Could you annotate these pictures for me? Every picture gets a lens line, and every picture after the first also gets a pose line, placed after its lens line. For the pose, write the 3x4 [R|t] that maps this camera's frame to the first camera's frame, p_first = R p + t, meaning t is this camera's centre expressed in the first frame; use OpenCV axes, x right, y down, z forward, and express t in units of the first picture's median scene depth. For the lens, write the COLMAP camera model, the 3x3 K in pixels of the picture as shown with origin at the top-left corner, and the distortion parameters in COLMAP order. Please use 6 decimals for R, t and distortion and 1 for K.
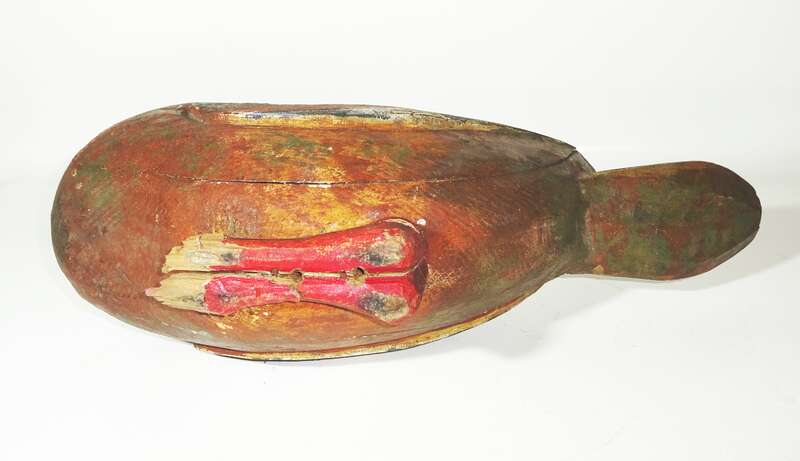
lens RADIAL K [[814.2, 0, 399.8], [0, 814.2, 230.7], [0, 0, 1]] dist [0.002492, 0.000000]
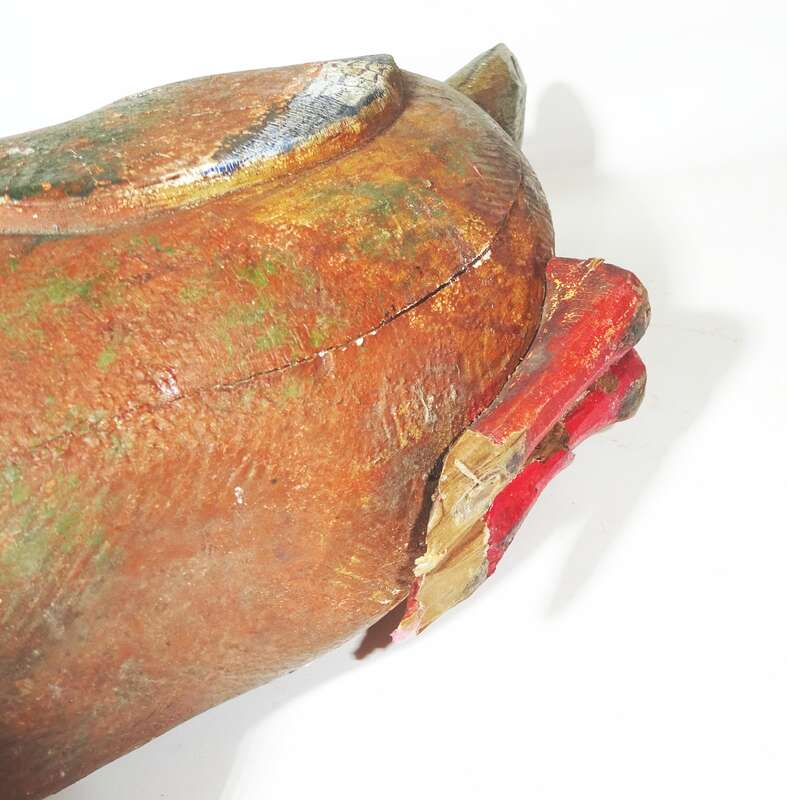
lens RADIAL K [[913.3, 0, 393.5], [0, 913.3, 399.6], [0, 0, 1]] dist [-0.006706, 0.000000]
pose [[0.464806, -0.489243, 0.737968, -0.572857], [0.242835, 0.871954, 0.425121, -0.228470], [-0.851461, -0.018395, 0.524095, 0.713558]]
